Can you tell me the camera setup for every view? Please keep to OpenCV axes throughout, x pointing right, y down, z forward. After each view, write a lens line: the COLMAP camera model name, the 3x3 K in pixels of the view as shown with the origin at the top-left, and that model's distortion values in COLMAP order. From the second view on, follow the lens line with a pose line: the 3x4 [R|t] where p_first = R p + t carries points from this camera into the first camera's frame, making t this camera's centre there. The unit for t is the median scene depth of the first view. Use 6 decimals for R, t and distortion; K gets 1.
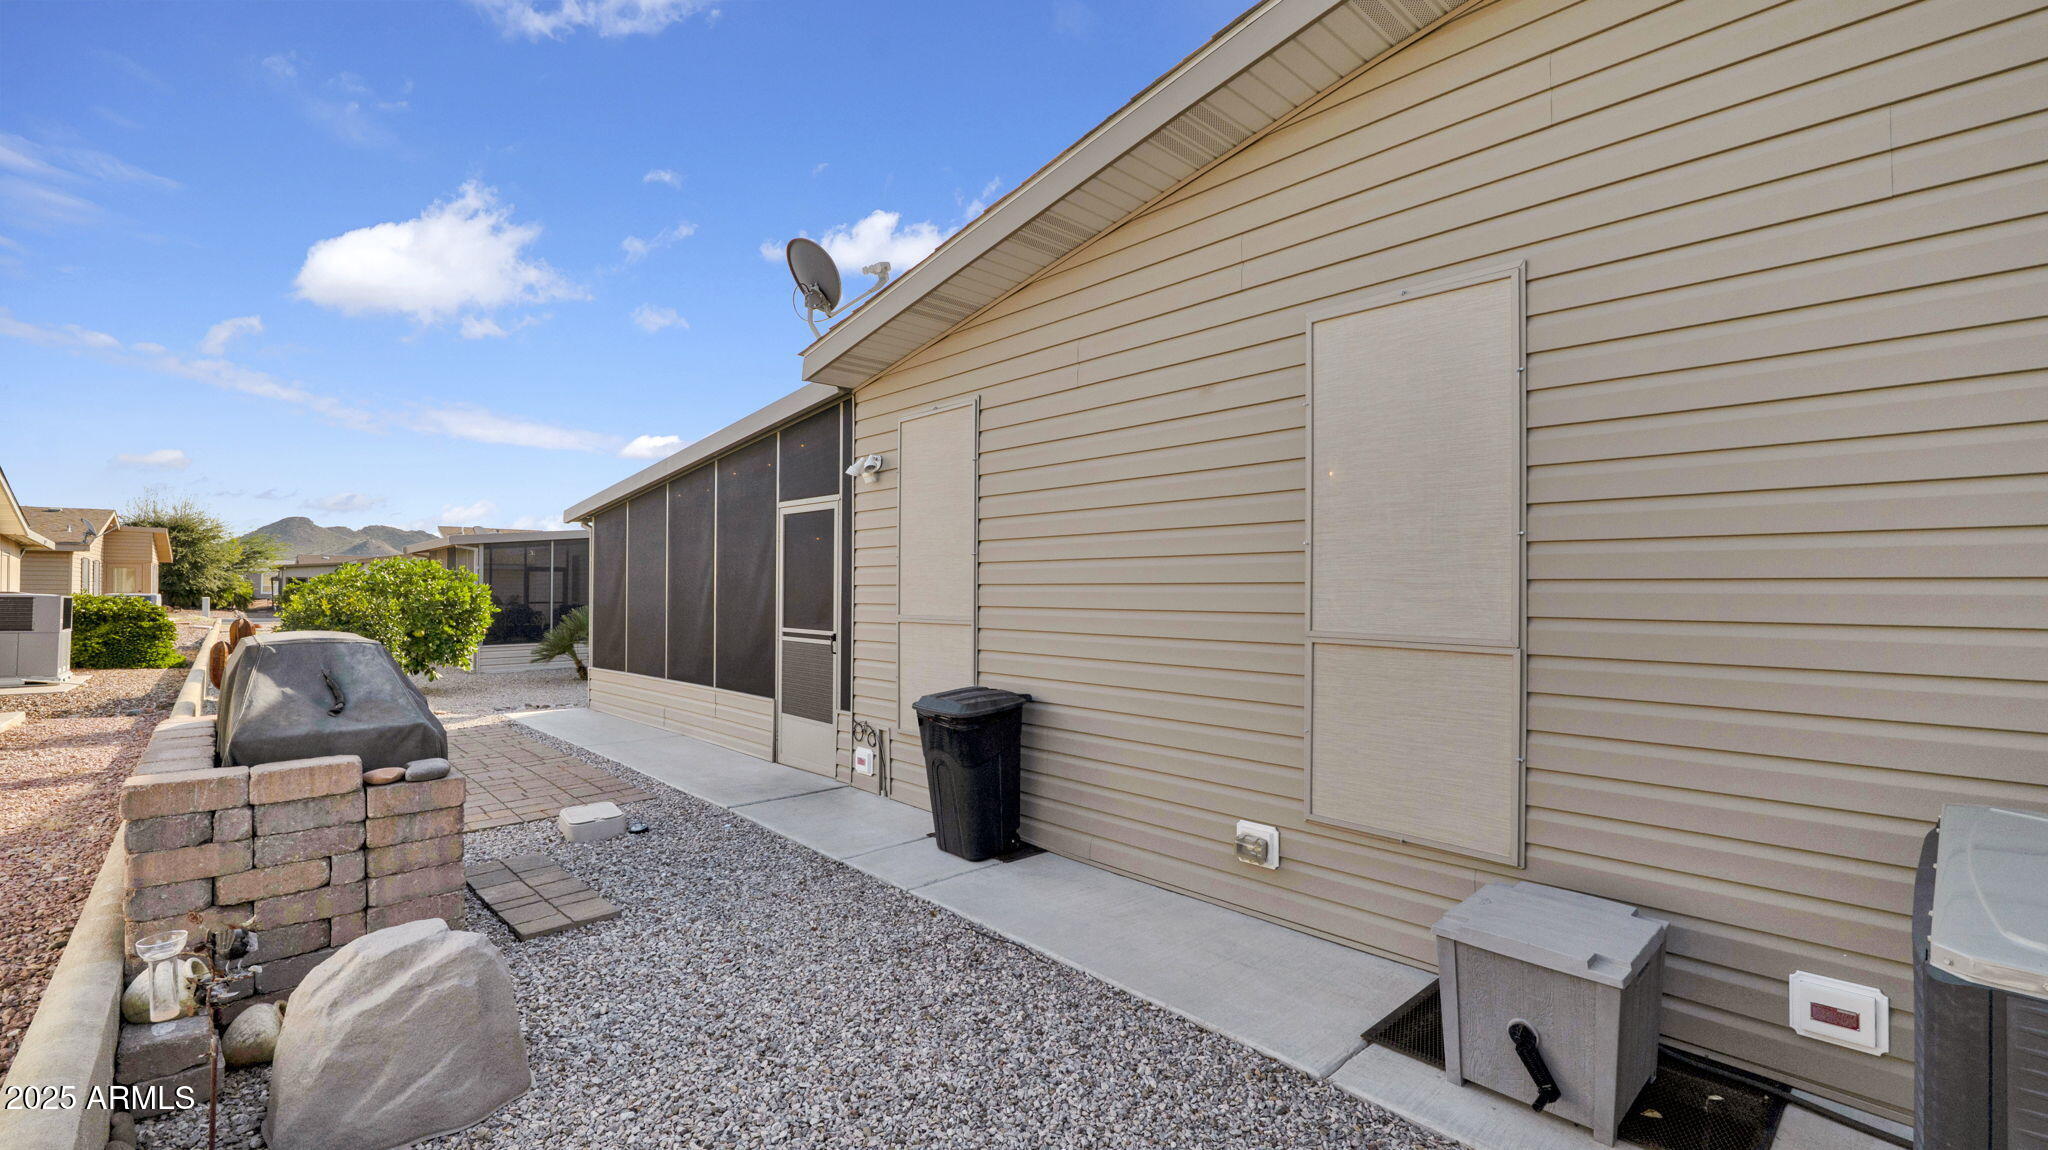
lens RADIAL K [[871.4, 0, 1022.0], [0, 871.4, 587.1], [0, 0, 1]] dist [0.000888, -0.000073]
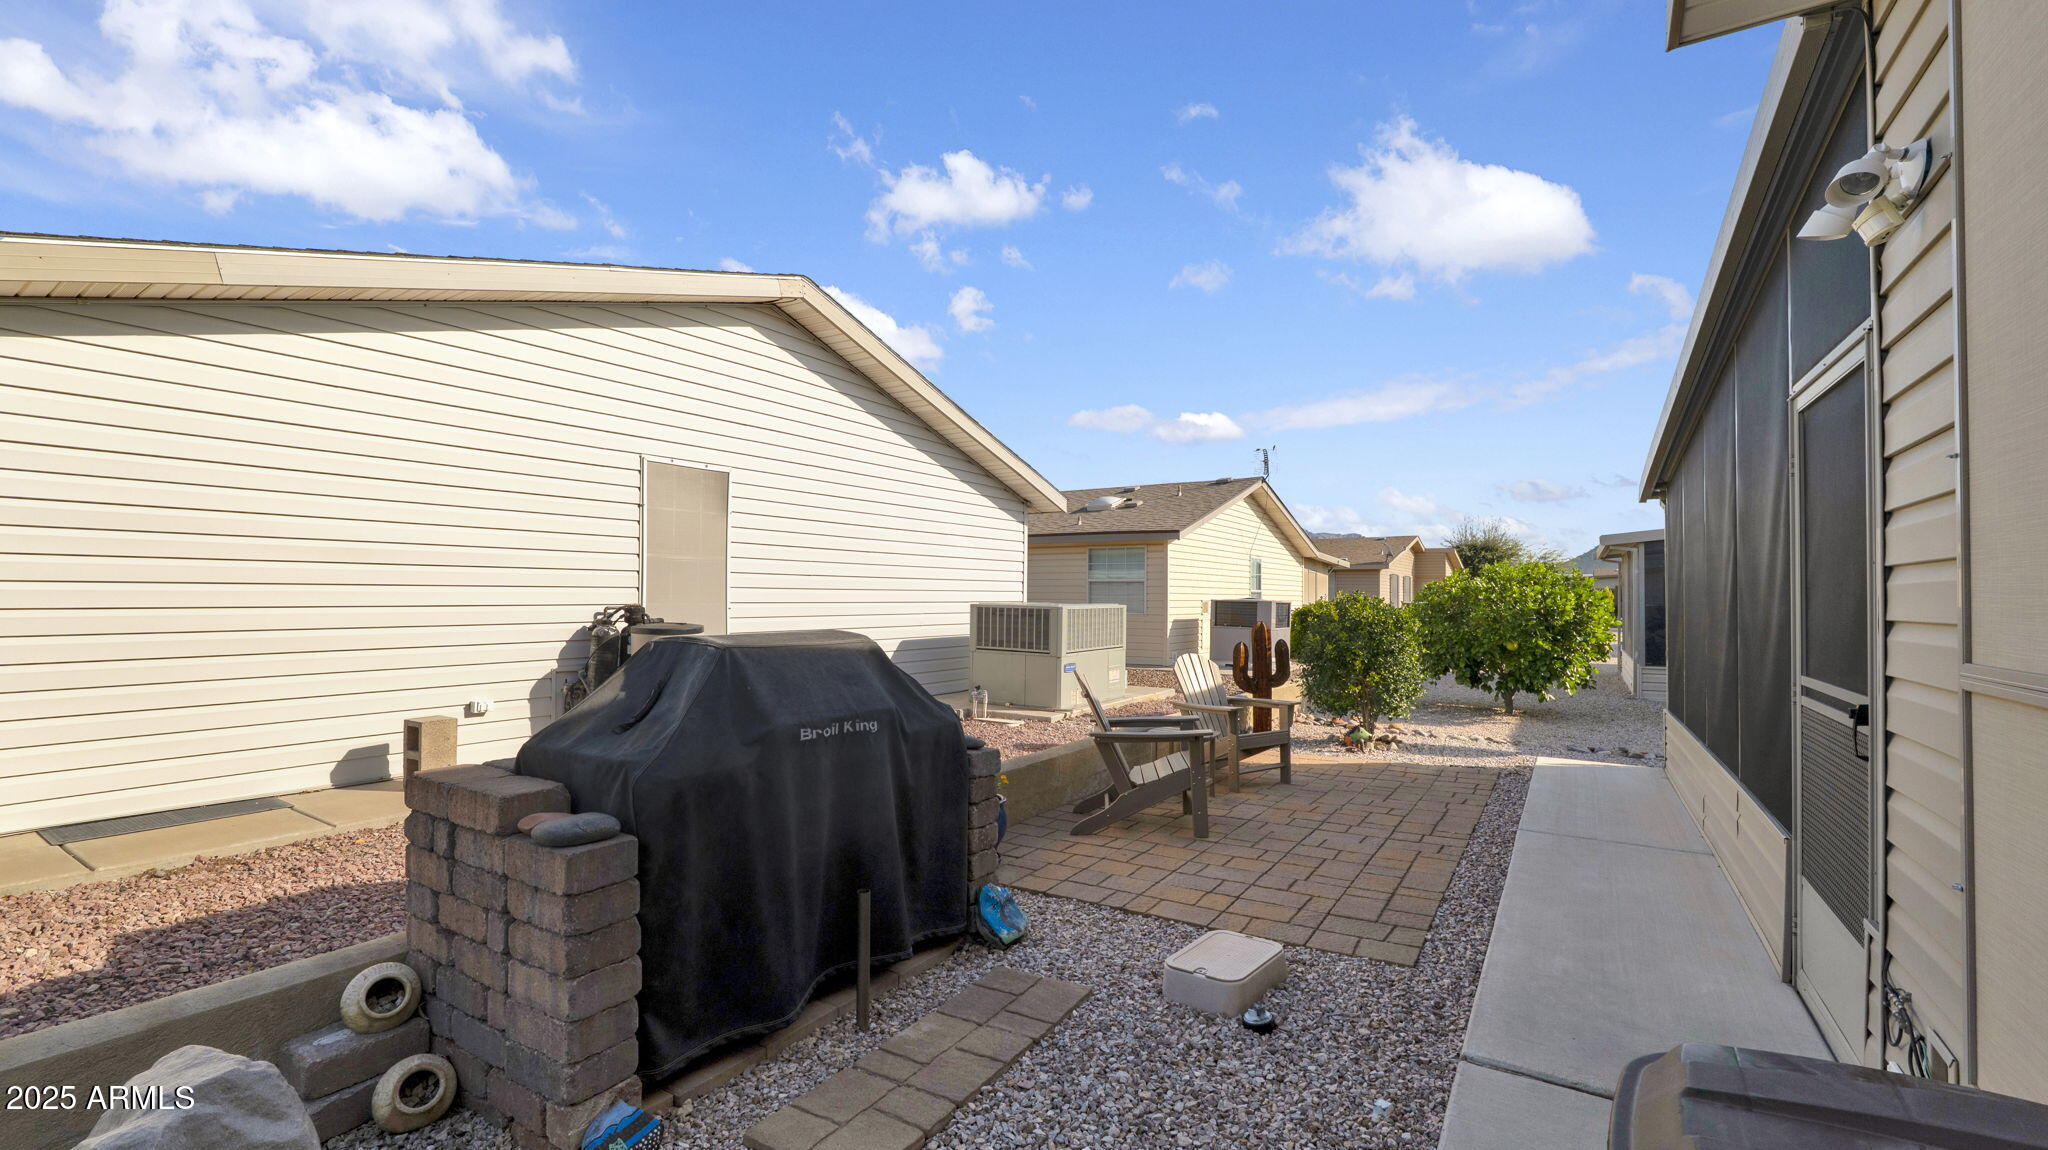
lens RADIAL K [[871.4, 0, 1022.0], [0, 871.4, 587.1], [0, 0, 1]] dist [0.000888, -0.000073]
pose [[0.270615, -0.014334, -0.962581, 0.022229], [0.002715, 0.999897, -0.014126, 0.003904], [0.962684, 0.001210, 0.270626, 0.275856]]
